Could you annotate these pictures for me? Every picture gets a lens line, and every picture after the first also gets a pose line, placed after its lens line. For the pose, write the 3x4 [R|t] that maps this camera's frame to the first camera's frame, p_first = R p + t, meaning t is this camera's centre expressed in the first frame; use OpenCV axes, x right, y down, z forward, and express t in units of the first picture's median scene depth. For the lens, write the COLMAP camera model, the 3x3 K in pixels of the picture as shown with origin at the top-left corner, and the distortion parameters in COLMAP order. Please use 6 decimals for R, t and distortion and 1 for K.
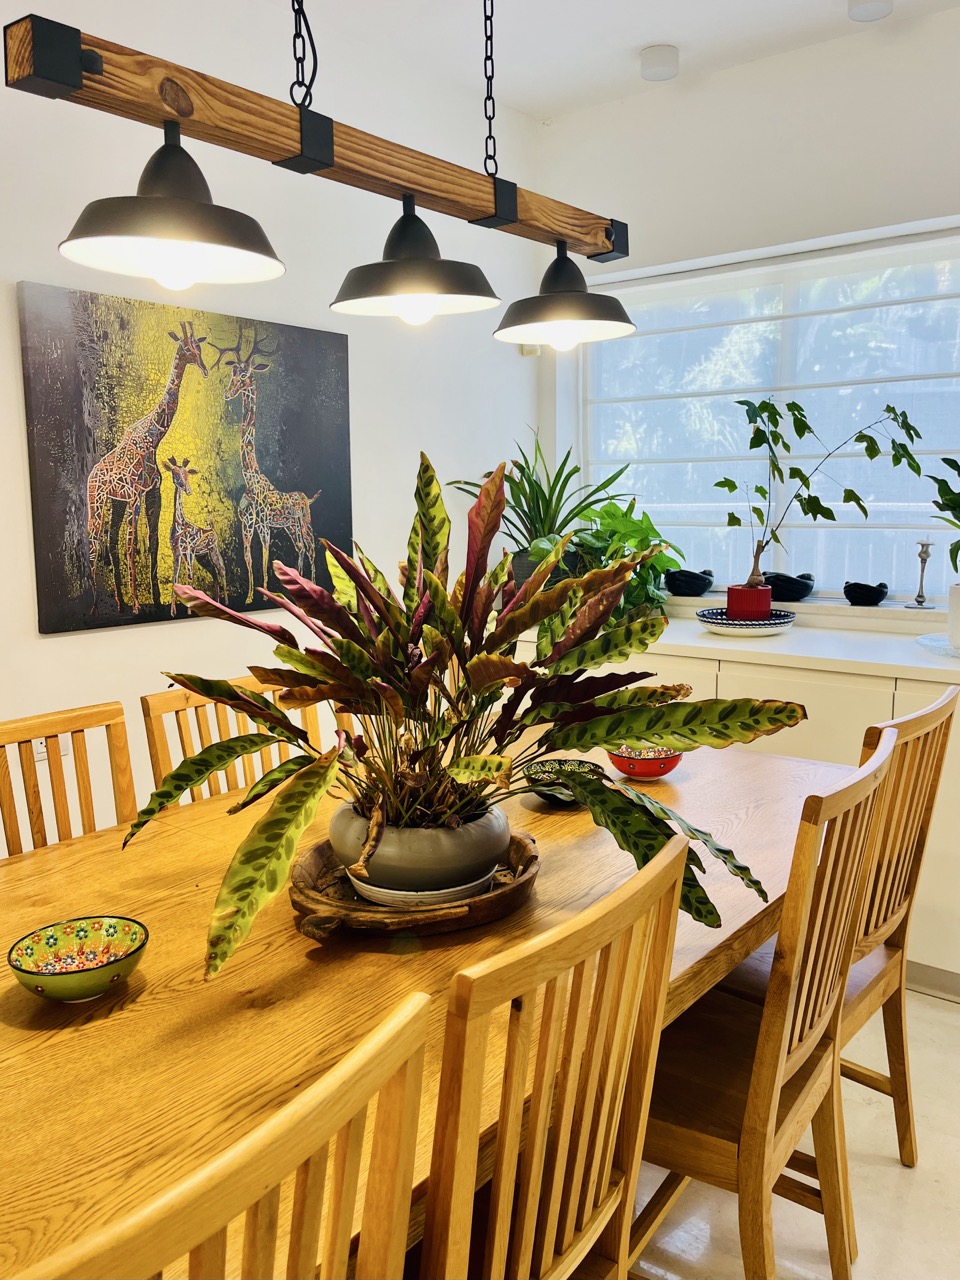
lens RADIAL K [[1009.5, 0, 474.5], [0, 1009.5, 643.9], [0, 0, 1]] dist [0.049371, -0.061593]
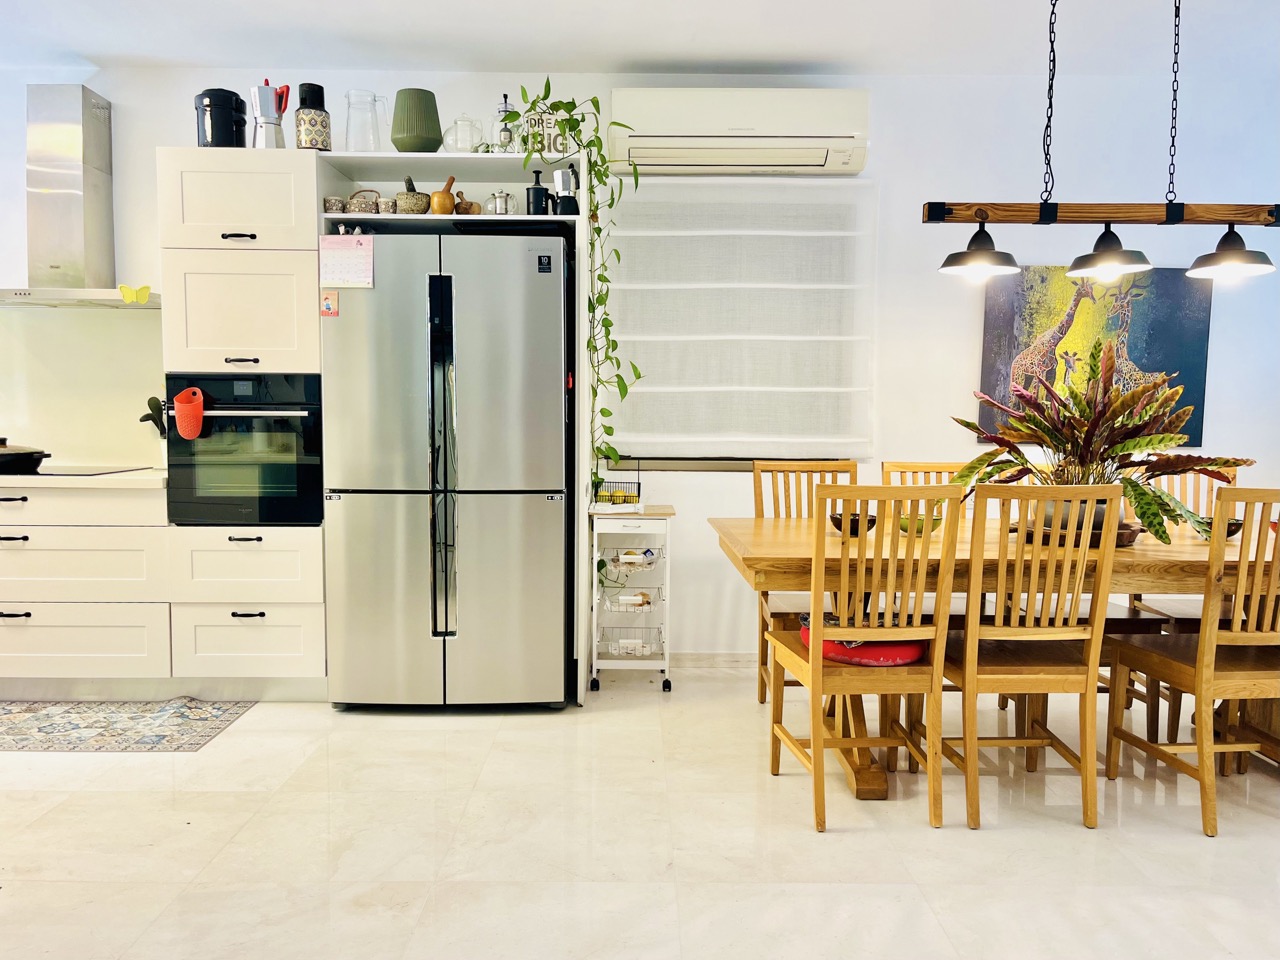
lens RADIAL K [[1009.5, 0, 634.8], [0, 1009.5, 482.5], [0, 0, 1]] dist [0.049371, -0.061593]
pose [[0.623403, 0.075795, -0.778218, 0.635986], [-0.138924, 0.990192, -0.014847, 0.173569], [0.769460, 0.117369, 0.627818, -0.662158]]
